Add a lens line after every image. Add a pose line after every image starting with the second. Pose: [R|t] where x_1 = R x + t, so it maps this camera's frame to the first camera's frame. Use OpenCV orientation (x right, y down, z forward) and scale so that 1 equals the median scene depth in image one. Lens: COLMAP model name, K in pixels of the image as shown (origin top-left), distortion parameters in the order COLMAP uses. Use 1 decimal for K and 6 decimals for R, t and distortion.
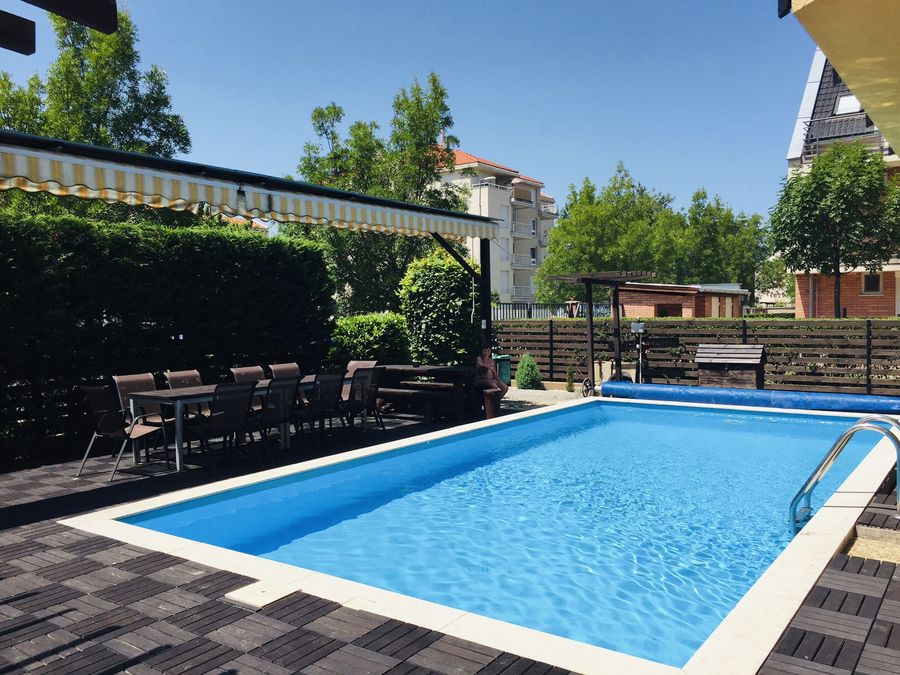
lens RADIAL K [[769.9, 0, 449.6], [0, 769.9, 338.2], [0, 0, 1]] dist [0.071346, -0.075647]
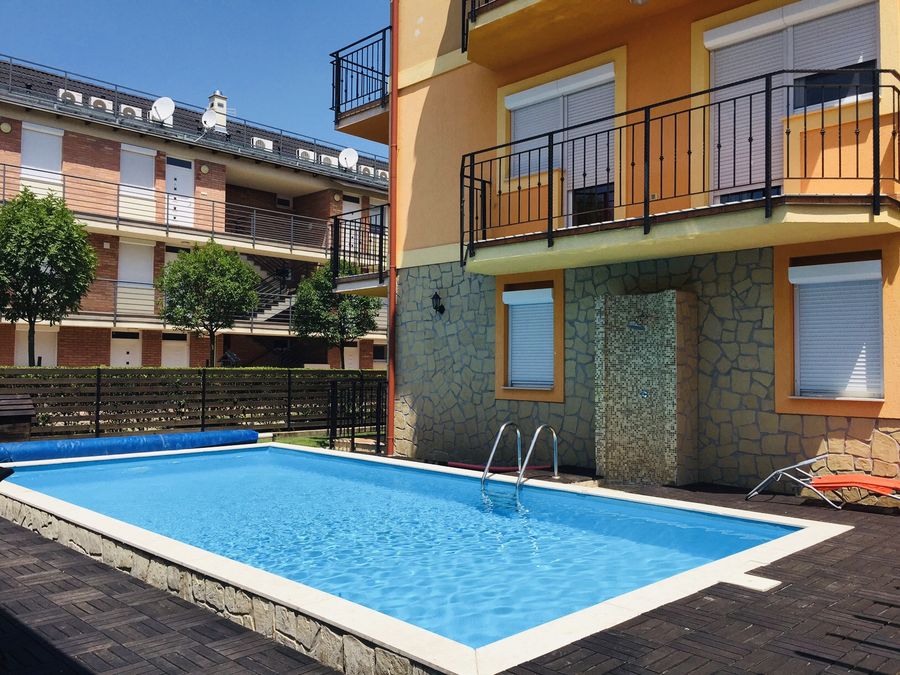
lens RADIAL K [[769.9, 0, 452.2], [0, 769.9, 335.5], [0, 0, 1]] dist [0.071346, -0.075647]
pose [[0.153672, 0.053109, 0.986694, -0.437349], [0.023883, 0.998063, -0.057441, 0.004278], [-0.987833, 0.032392, 0.152106, 0.368393]]
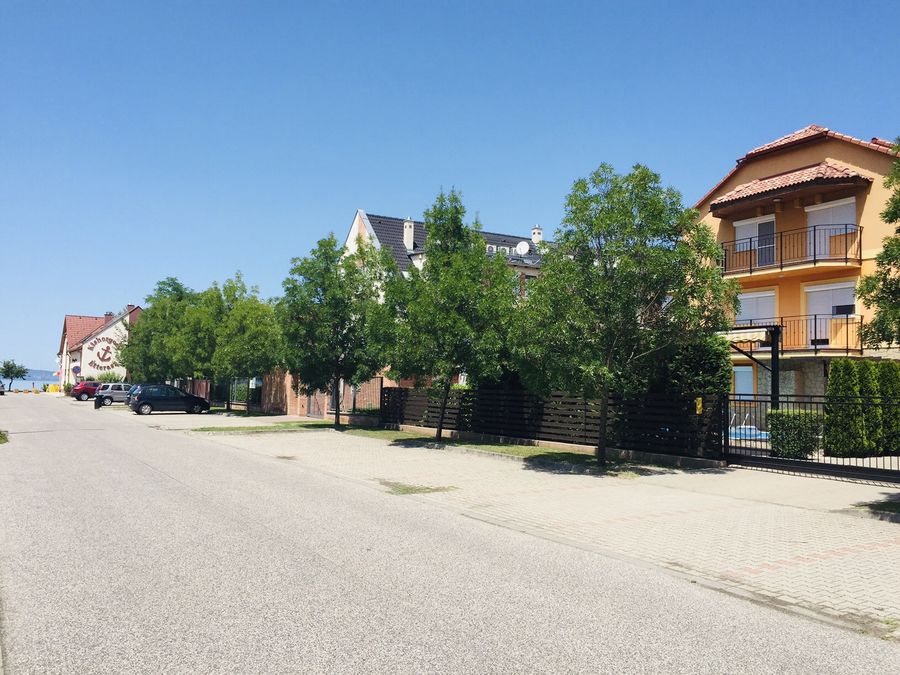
lens RADIAL K [[769.9, 0, 450.9], [0, 769.9, 335.2], [0, 0, 1]] dist [0.071346, -0.075647]
pose [[0.389044, 0.079408, 0.917790, -1.988229], [0.008506, 0.995926, -0.089774, 0.016613], [-0.921180, 0.042733, 0.386783, 0.318170]]
